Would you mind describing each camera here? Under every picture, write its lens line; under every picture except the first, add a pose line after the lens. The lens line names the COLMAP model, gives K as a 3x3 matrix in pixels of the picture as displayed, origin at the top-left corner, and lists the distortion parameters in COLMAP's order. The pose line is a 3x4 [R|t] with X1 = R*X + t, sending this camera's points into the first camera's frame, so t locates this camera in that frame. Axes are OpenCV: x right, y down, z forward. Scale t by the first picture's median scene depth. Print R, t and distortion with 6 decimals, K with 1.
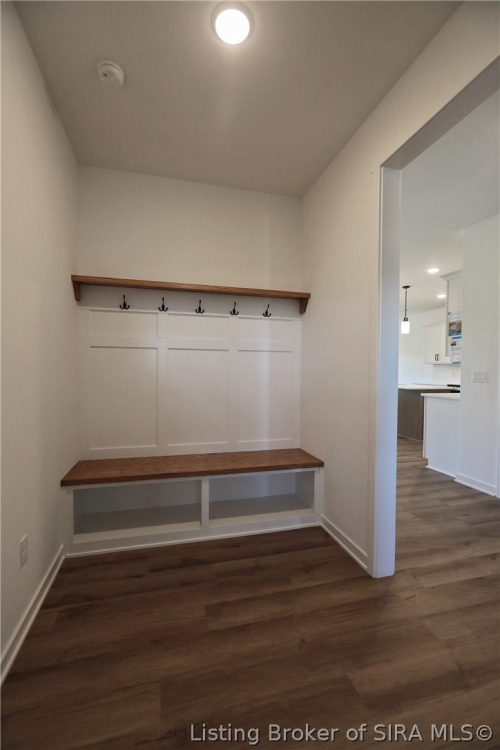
lens RADIAL K [[328.8, 0, 252.1], [0, 328.8, 368.8], [0, 0, 1]] dist [-0.006887, 0.001400]
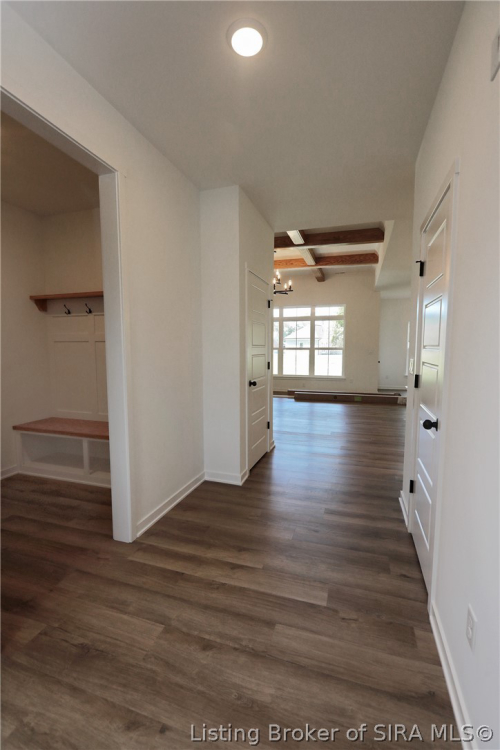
lens RADIAL K [[328.8, 0, 245.4], [0, 328.8, 371.7], [0, 0, 1]] dist [-0.006887, 0.001400]
pose [[0.826196, 0.017110, -0.563123, 1.287586], [0.011080, 0.998852, 0.046605, 0.008723], [0.563274, -0.044744, 0.825058, 0.319252]]
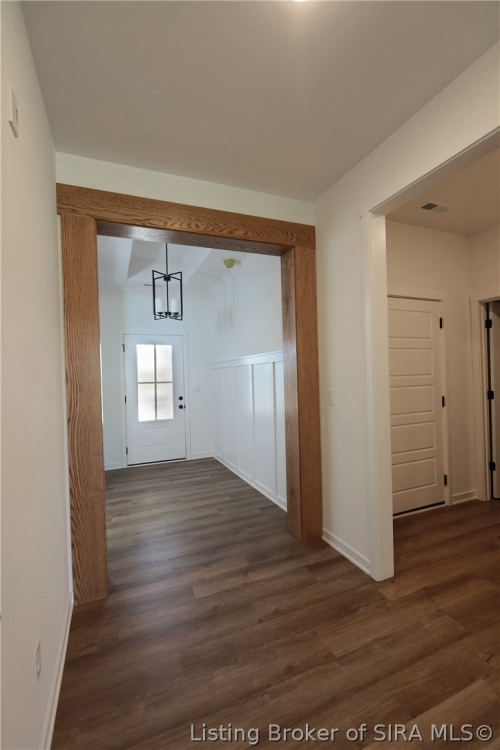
lens RADIAL K [[328.8, 0, 259.1], [0, 328.8, 377.1], [0, 0, 1]] dist [-0.006887, 0.001400]
pose [[-0.988340, 0.005484, -0.152163, 1.022953], [0.002371, 0.999784, 0.020638, -0.039894], [0.152243, 0.020036, -0.988140, 1.469815]]
